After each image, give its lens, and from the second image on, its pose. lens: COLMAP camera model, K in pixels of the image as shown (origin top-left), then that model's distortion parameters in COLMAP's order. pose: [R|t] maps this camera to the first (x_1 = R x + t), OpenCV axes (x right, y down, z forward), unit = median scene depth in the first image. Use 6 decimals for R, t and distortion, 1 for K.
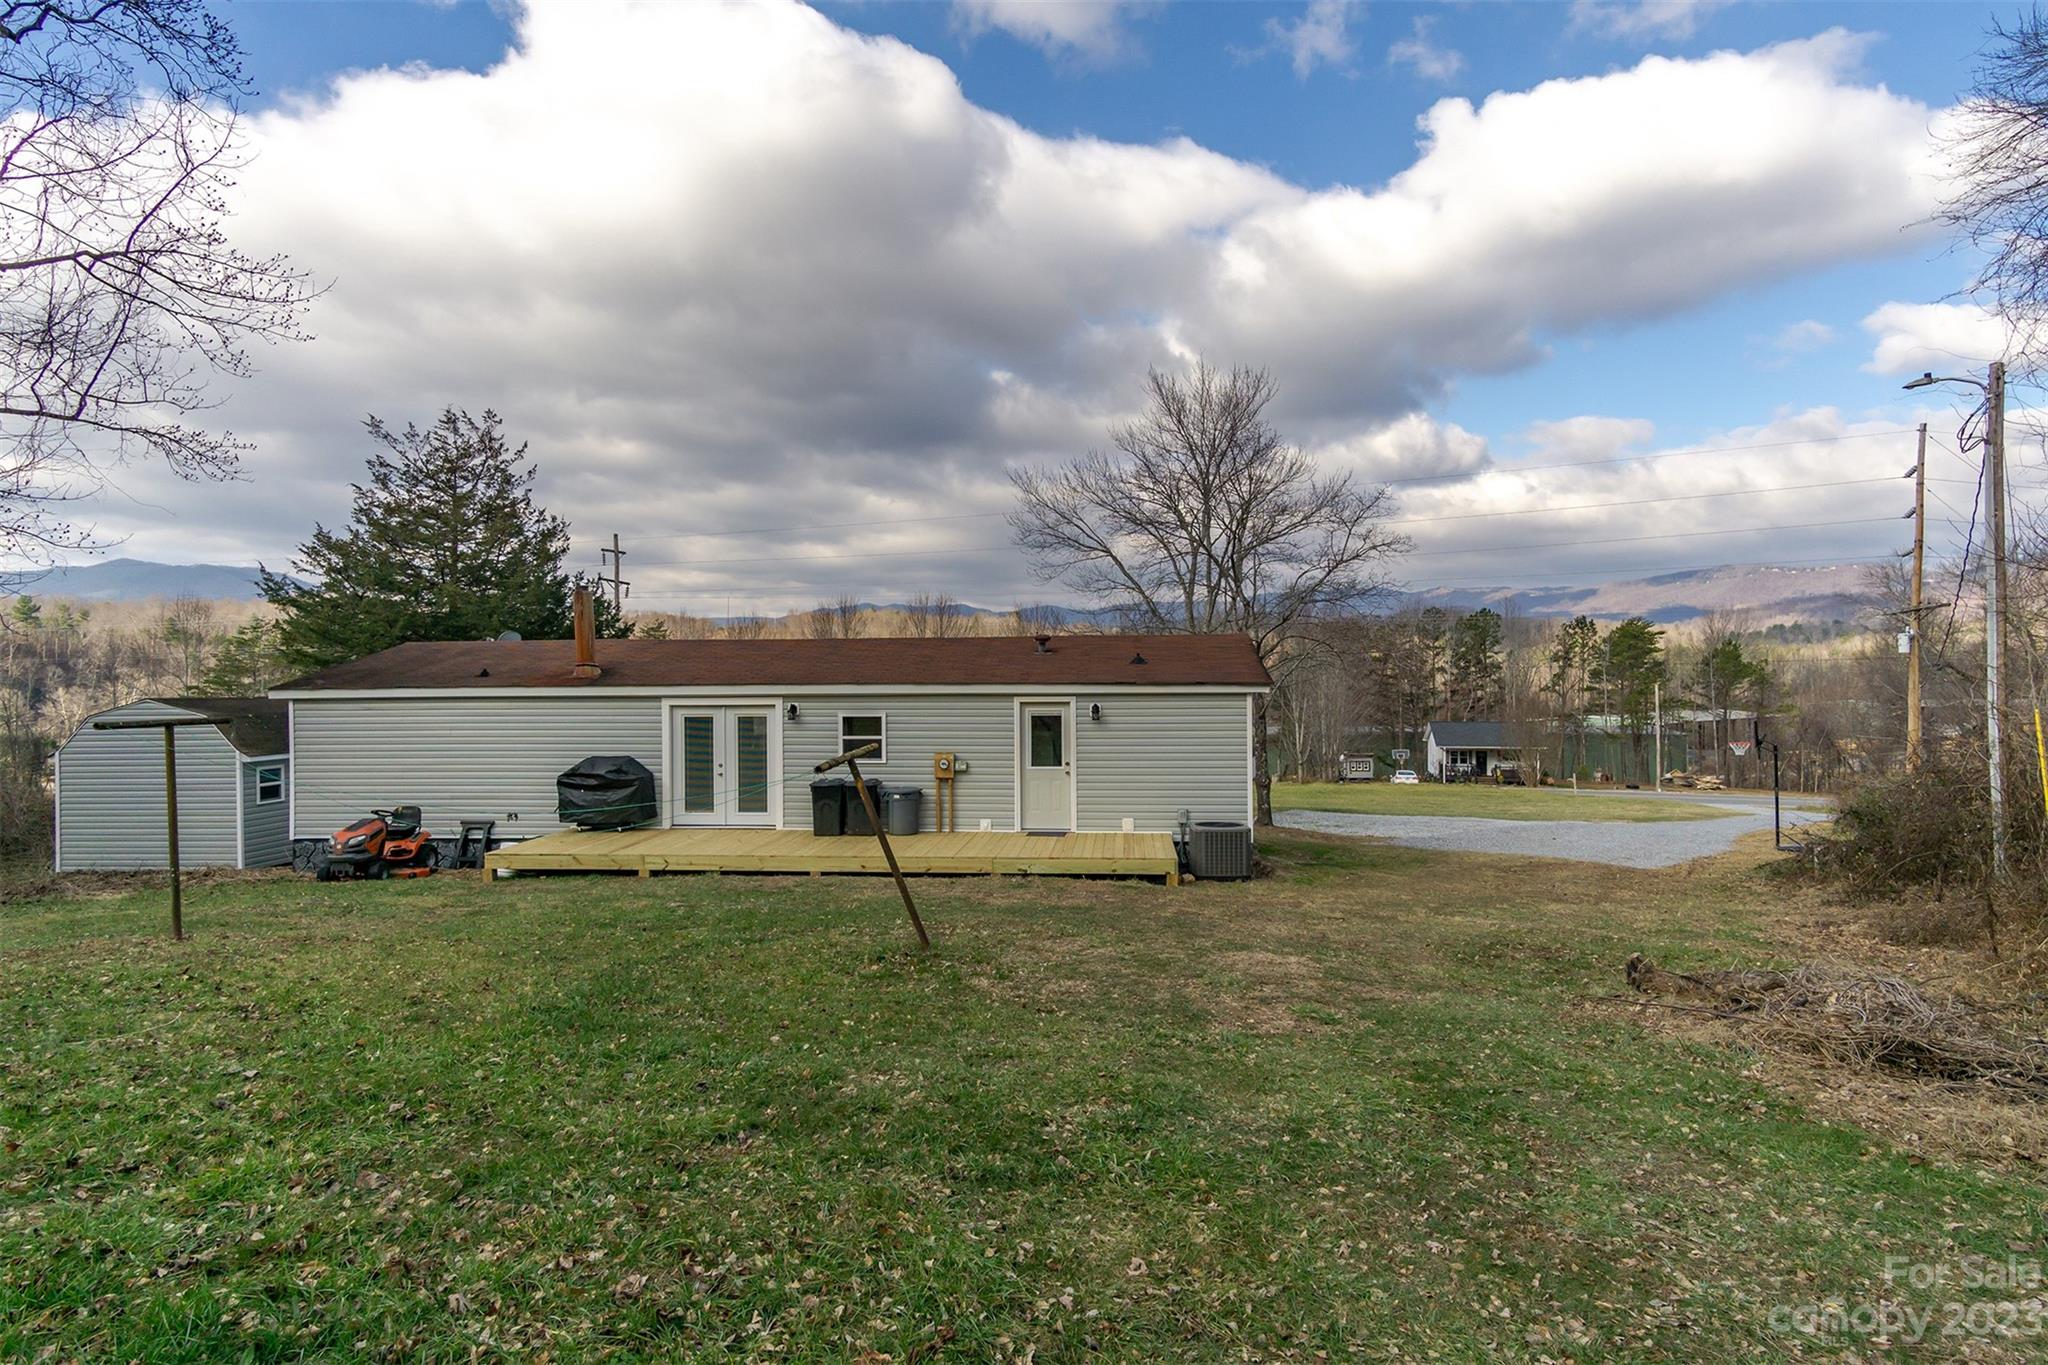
lens RADIAL K [[1100.1, 0, 1025.2], [0, 1100.1, 683.1], [0, 0, 1]] dist [0.003637, 0.004482]
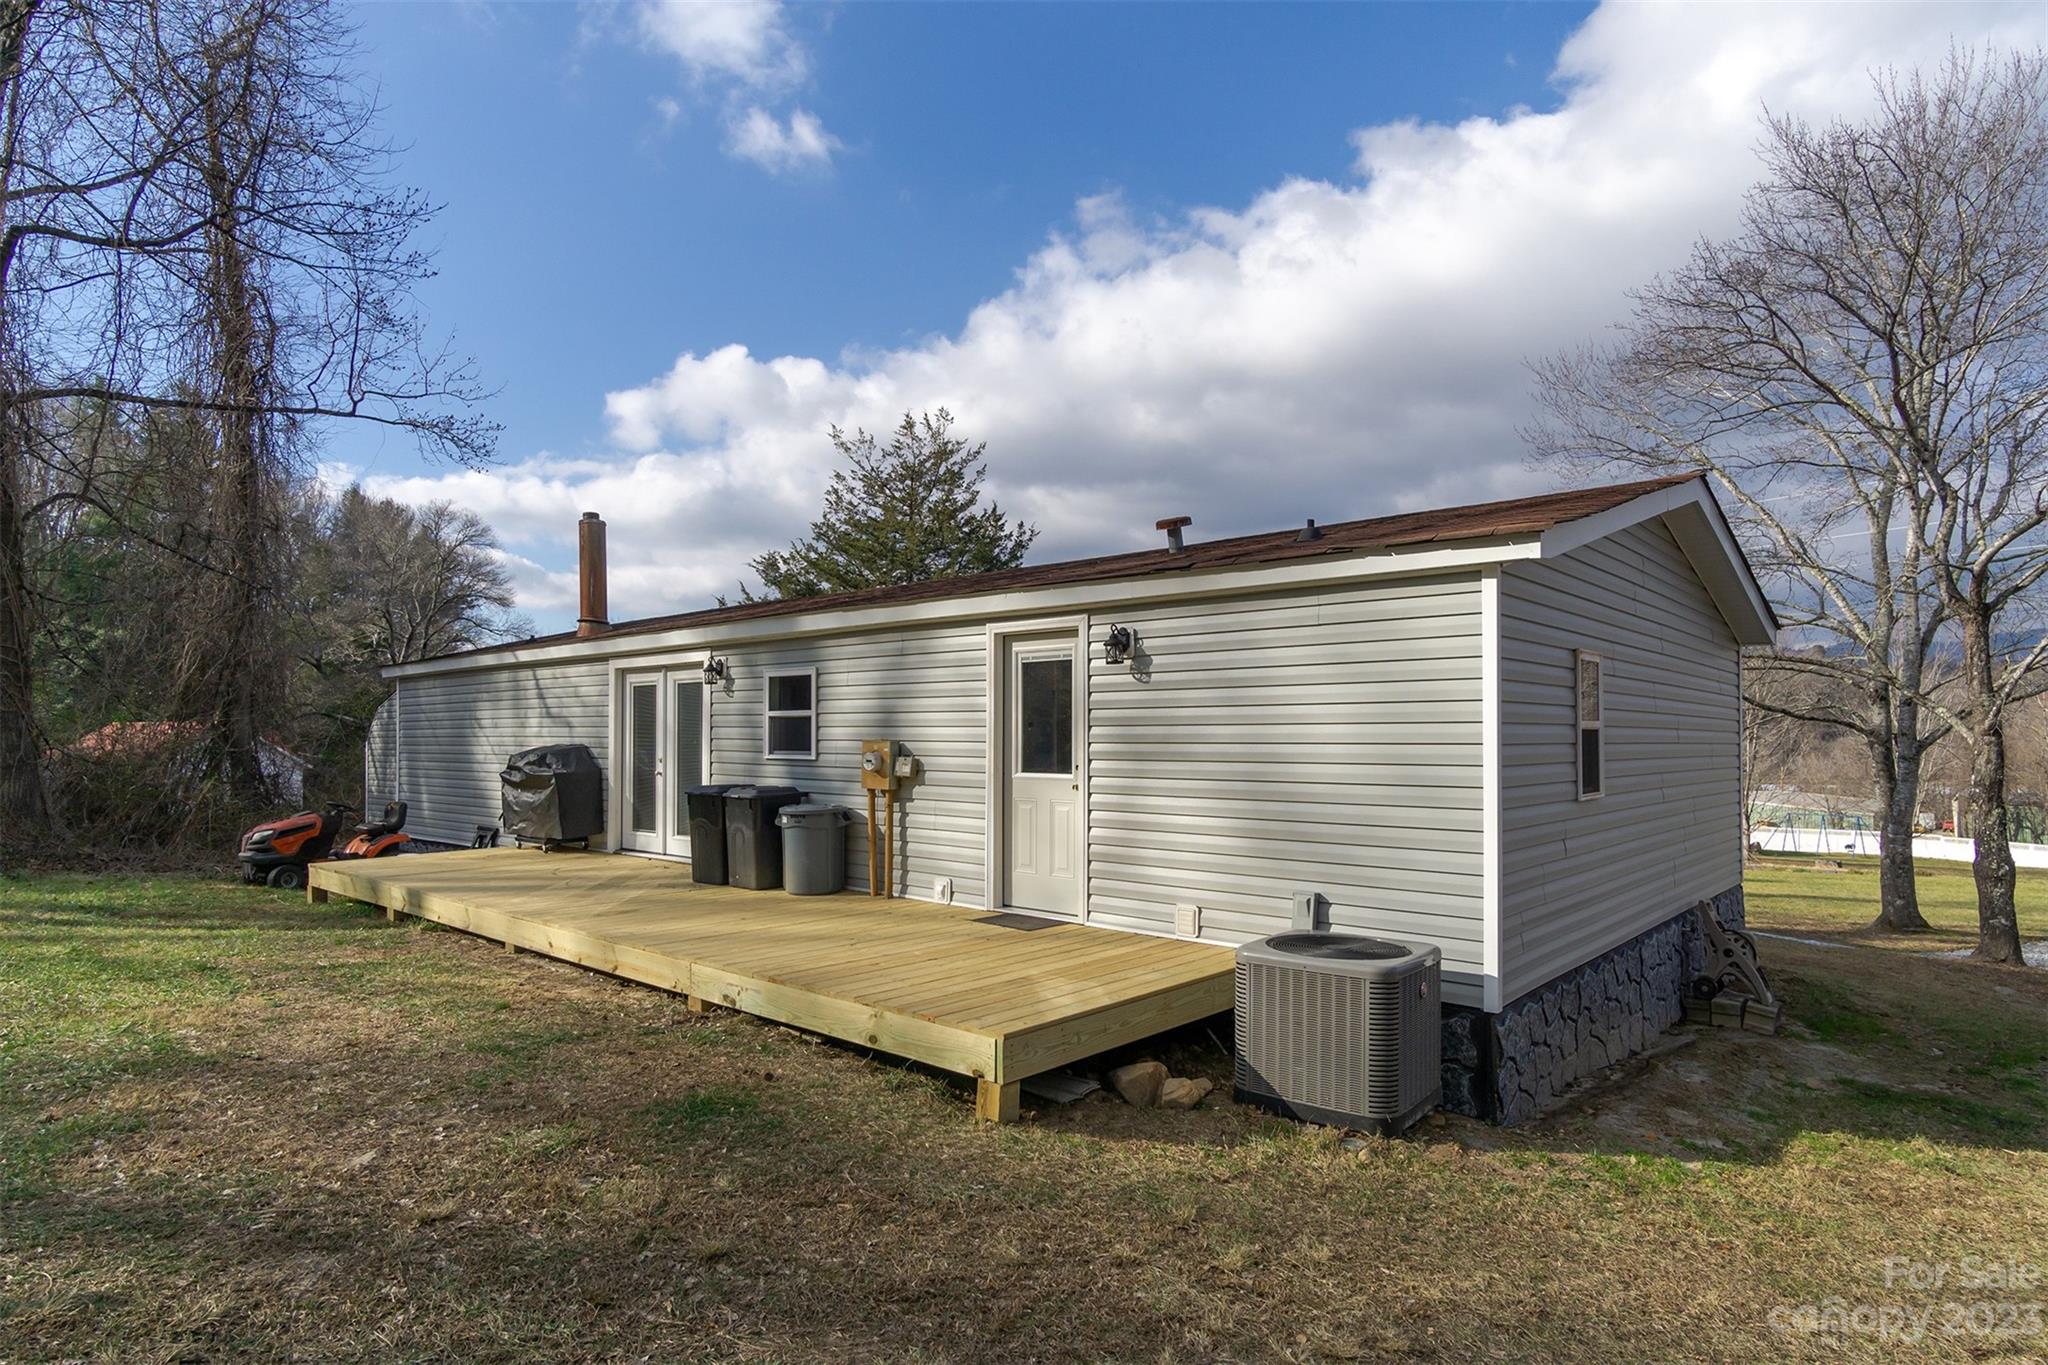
lens RADIAL K [[1100.1, 0, 1042.7], [0, 1100.1, 728.0], [0, 0, 1]] dist [0.003637, 0.004482]
pose [[0.805850, 0.003297, -0.592111, 0.066541], [-0.008145, 0.999952, -0.005517, 0.013796], [0.592064, 0.009269, 0.805838, 0.146620]]
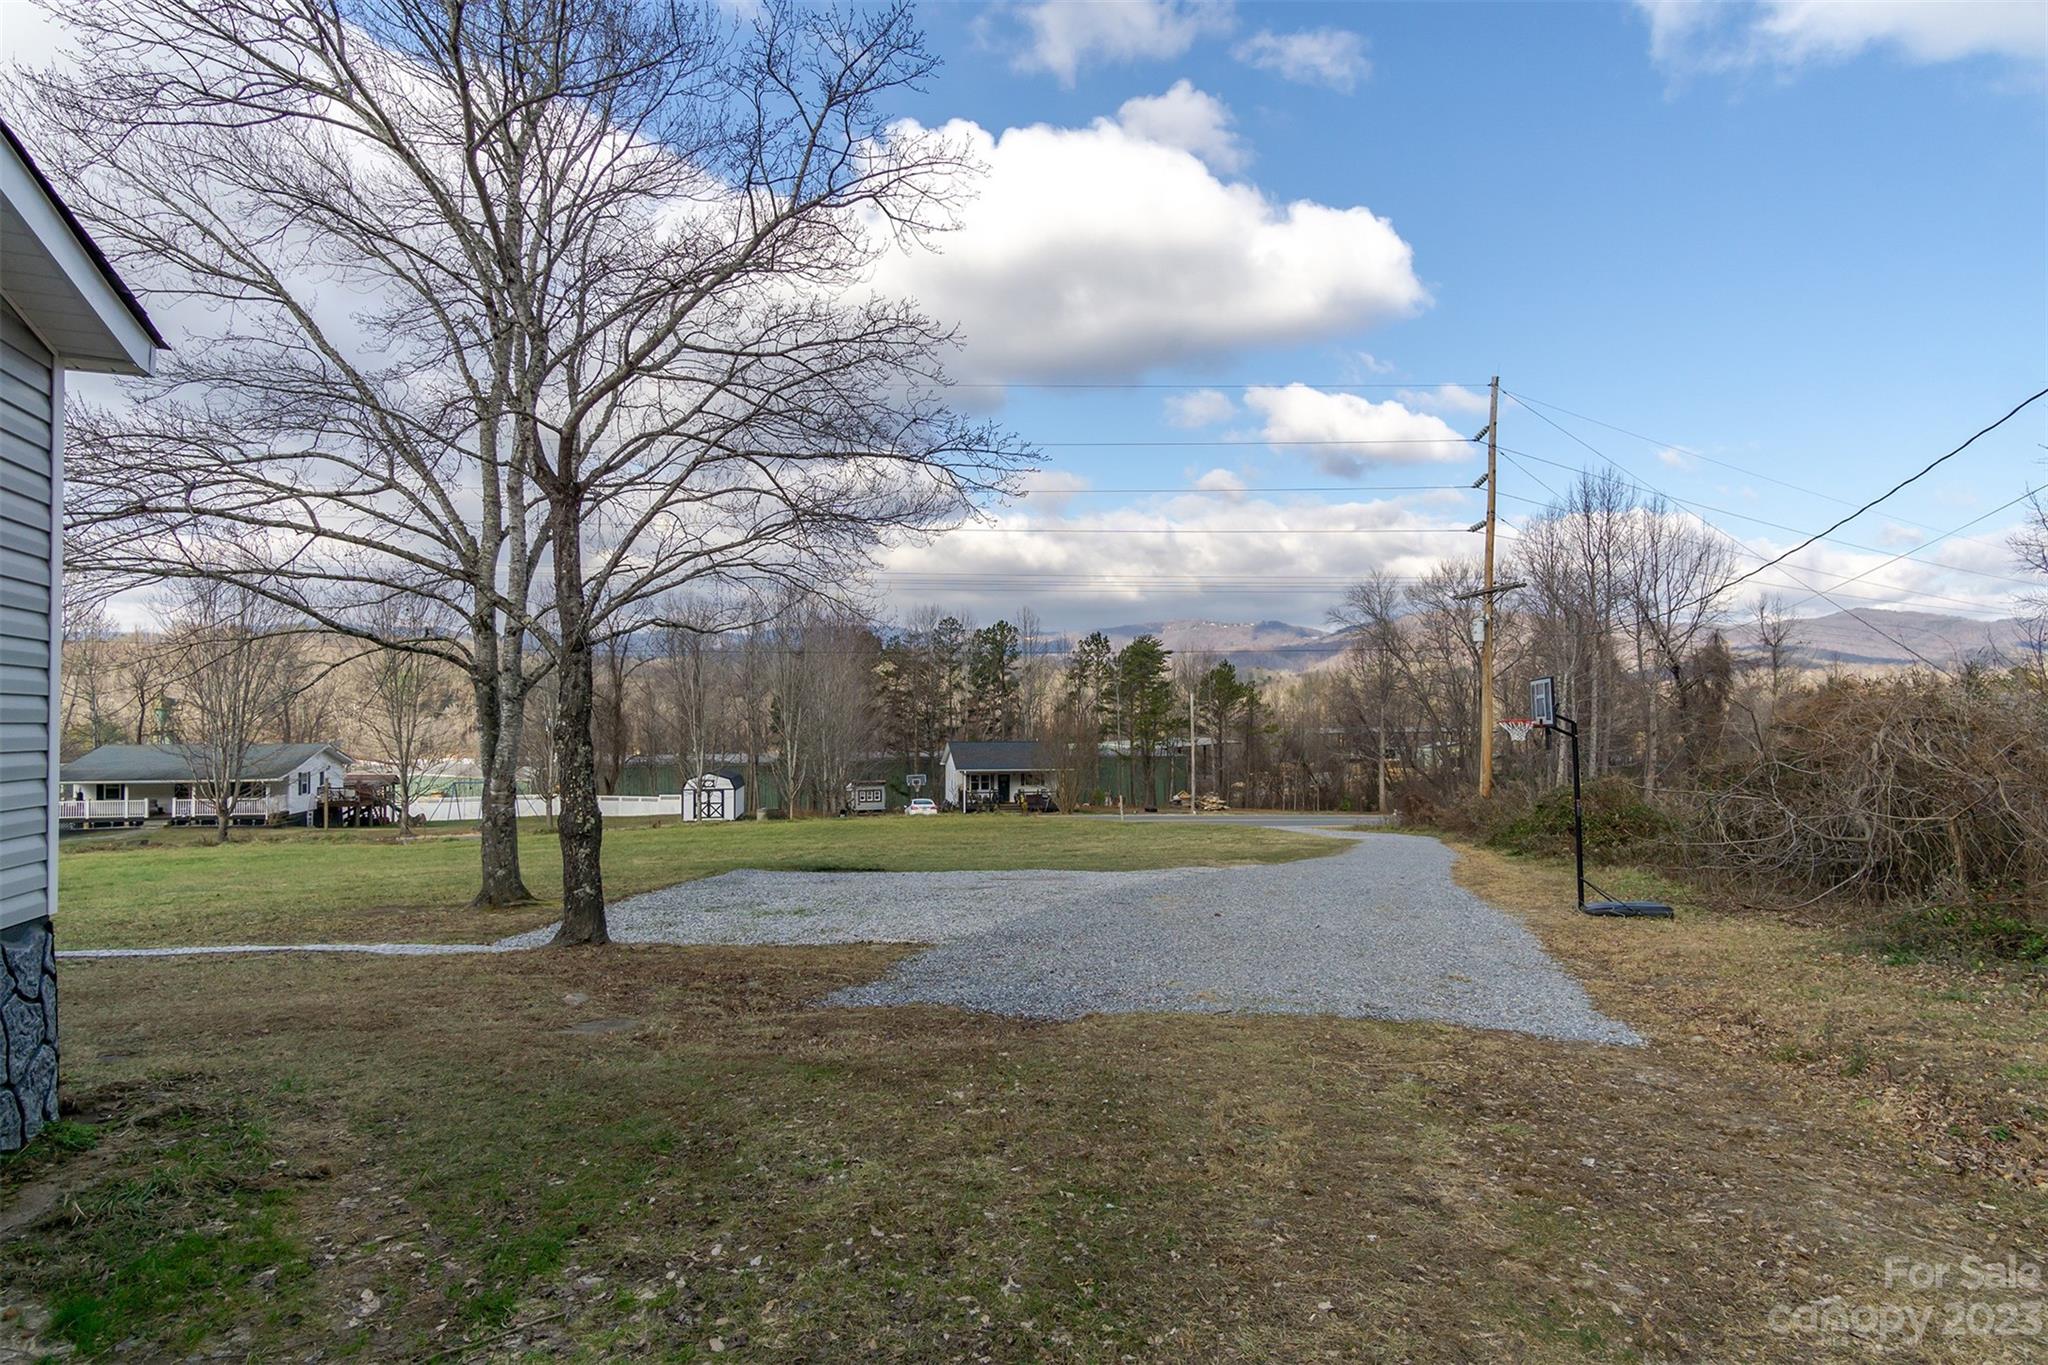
lens RADIAL K [[1100.1, 0, 1021.9], [0, 1100.1, 677.7], [0, 0, 1]] dist [0.003637, 0.004482]
pose [[0.910177, 0.018484, 0.413808, 0.078486], [-0.003090, 0.999279, -0.037838, 0.021643], [-0.414209, 0.033161, 0.909578, 0.238921]]
